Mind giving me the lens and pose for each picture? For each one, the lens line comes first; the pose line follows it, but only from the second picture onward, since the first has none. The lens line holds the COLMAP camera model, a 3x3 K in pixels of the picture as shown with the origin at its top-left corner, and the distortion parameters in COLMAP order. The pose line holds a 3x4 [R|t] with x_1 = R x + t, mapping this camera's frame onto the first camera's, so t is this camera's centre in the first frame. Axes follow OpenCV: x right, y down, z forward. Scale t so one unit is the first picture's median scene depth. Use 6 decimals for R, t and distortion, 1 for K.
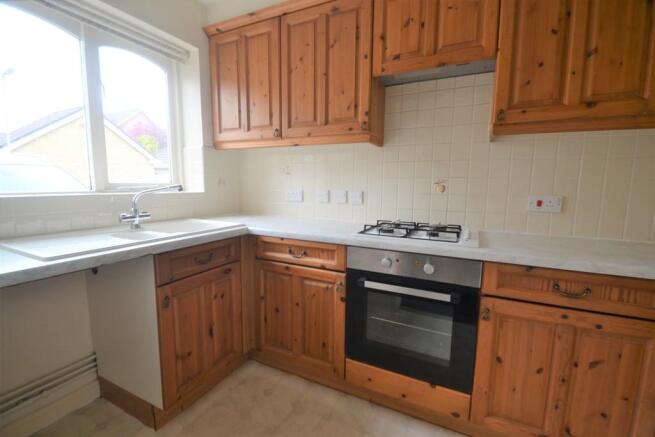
lens RADIAL K [[291.9, 0, 325.7], [0, 291.9, 217.1], [0, 0, 1]] dist [0.004168, -0.011415]
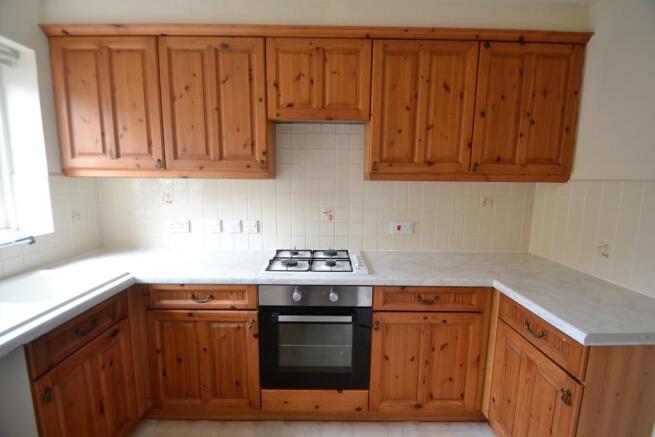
lens RADIAL K [[291.9, 0, 328.9], [0, 291.9, 219.9], [0, 0, 1]] dist [0.004168, -0.011415]
pose [[0.893783, -0.064589, 0.443825, -0.138558], [0.057323, 0.997911, 0.029785, -0.141135], [-0.444821, -0.001180, 0.895619, -0.046151]]
